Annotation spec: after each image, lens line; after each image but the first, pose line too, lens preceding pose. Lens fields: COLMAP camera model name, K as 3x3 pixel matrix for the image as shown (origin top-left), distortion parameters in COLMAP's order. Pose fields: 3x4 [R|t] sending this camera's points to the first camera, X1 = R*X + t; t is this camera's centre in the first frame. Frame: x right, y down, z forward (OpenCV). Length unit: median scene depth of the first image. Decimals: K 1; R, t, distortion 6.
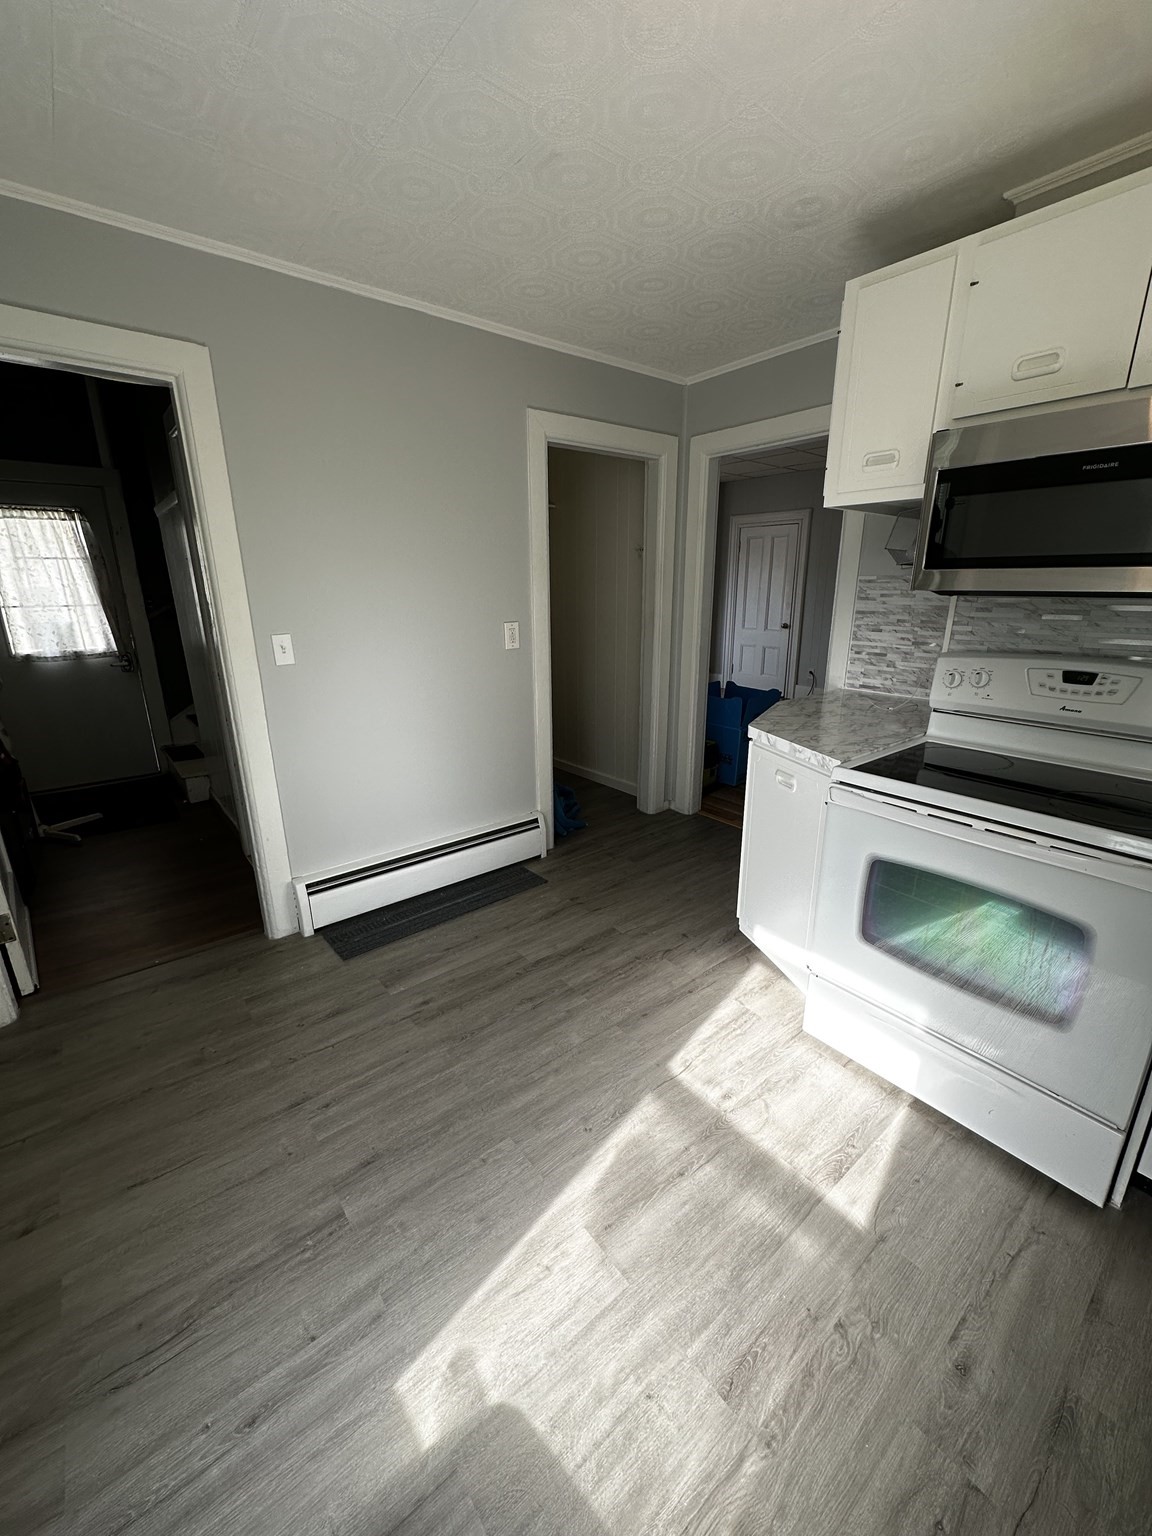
lens RADIAL K [[609.3, 0, 576.8], [0, 609.3, 764.0], [0, 0, 1]] dist [-0.000610, 0.000671]
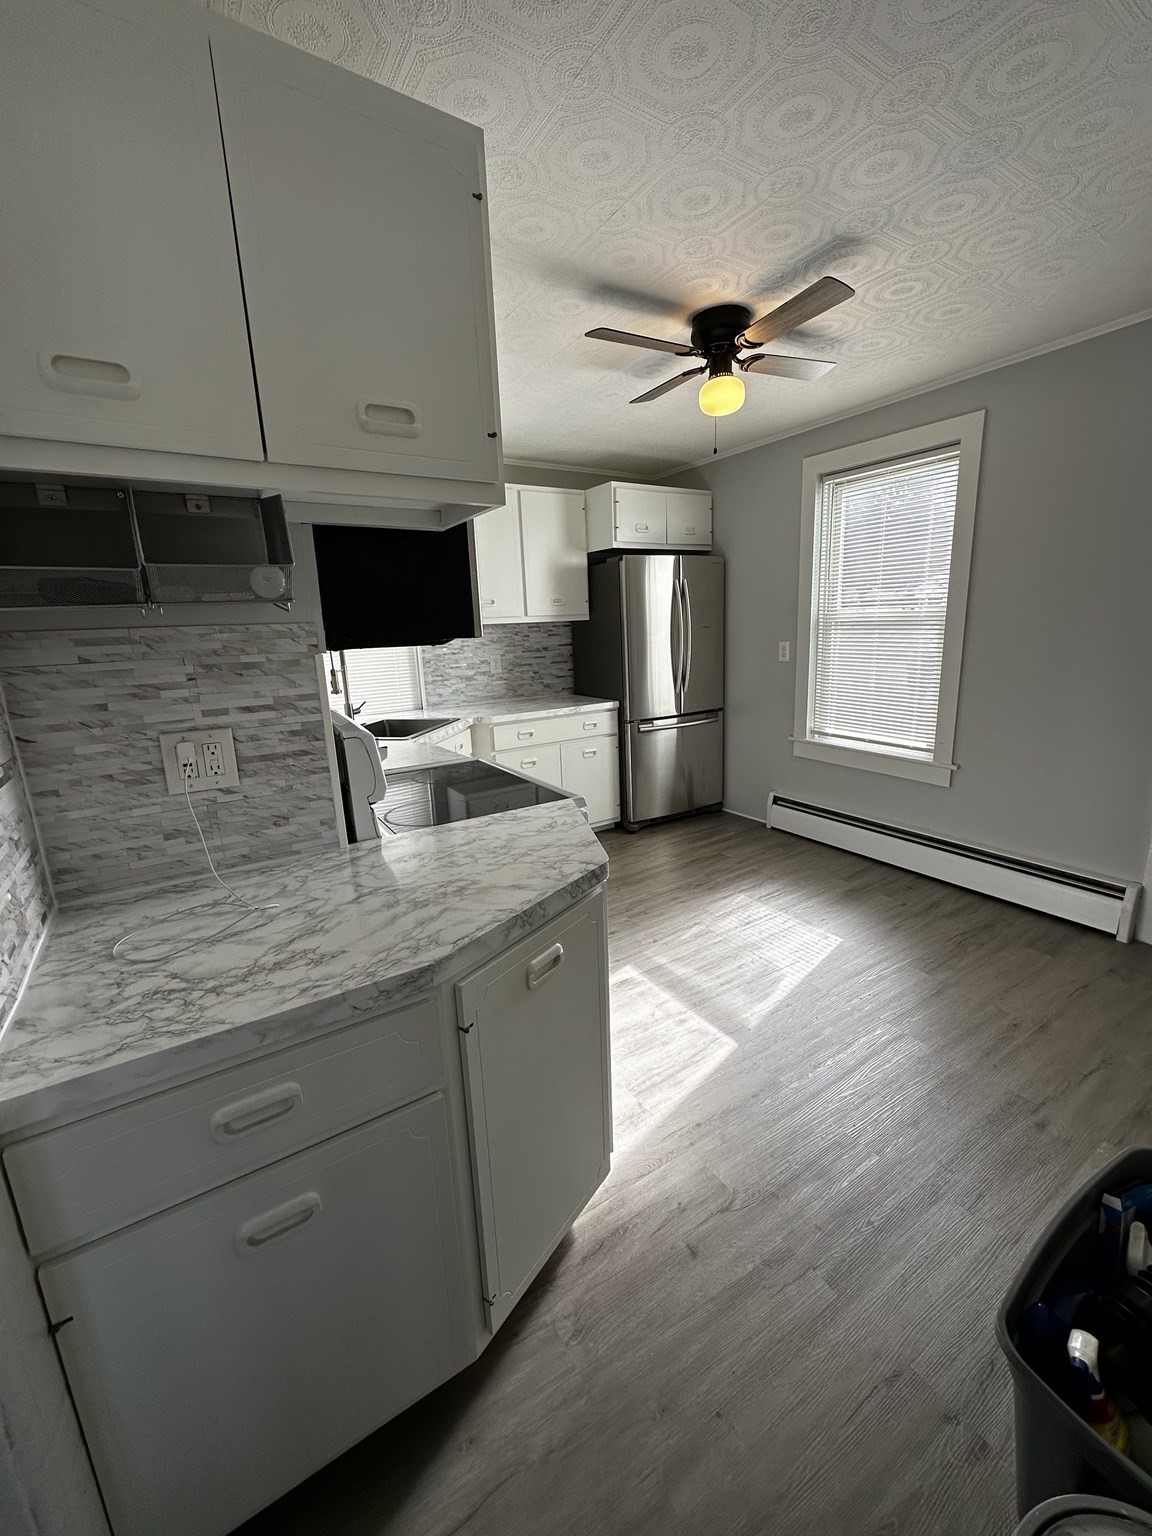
lens RADIAL K [[609.3, 0, 576.8], [0, 609.3, 764.0], [0, 0, 1]] dist [-0.000610, 0.000671]
pose [[-0.990841, 0.021908, 0.133244, 0.316373], [0.084756, 0.869069, 0.487376, -0.599812], [-0.105121, 0.494206, -0.862966, 2.031494]]
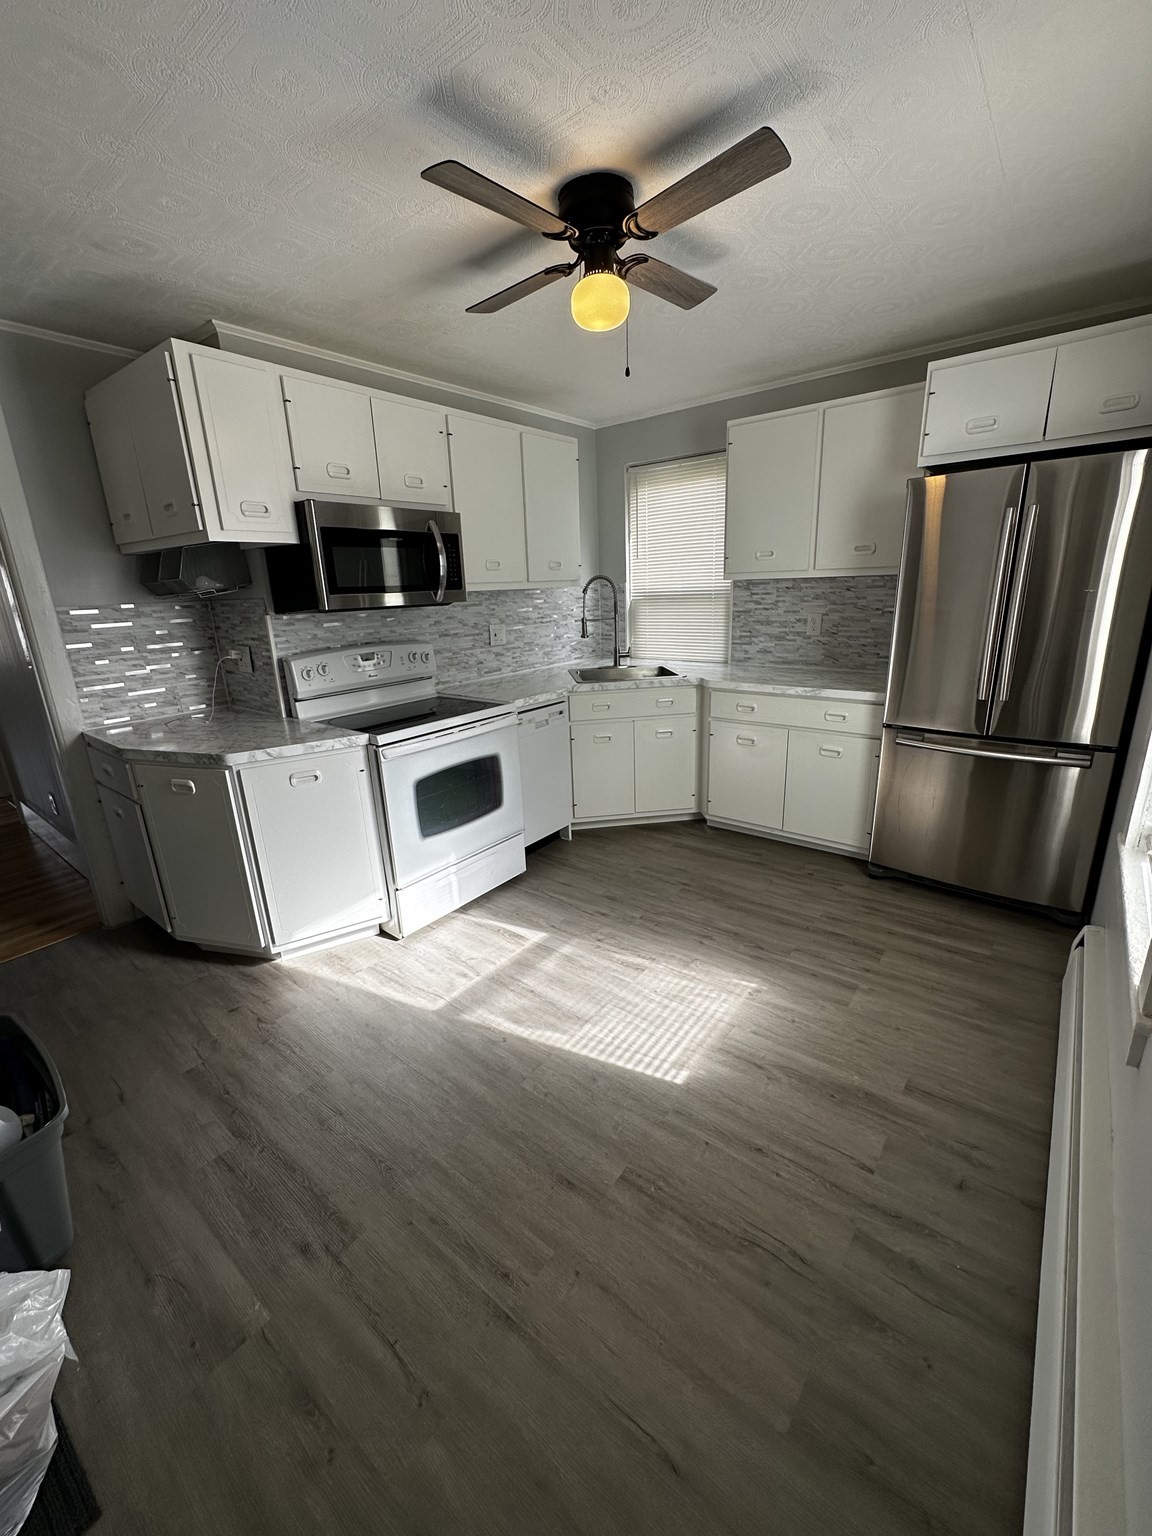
lens RADIAL K [[609.3, 0, 576.8], [0, 609.3, 764.0], [0, 0, 1]] dist [-0.000610, 0.000671]
pose [[-0.215733, -0.260099, 0.941174, -1.059618], [0.315691, 0.893527, 0.319293, -0.252827], [-0.924012, 0.366002, -0.110652, 0.820767]]
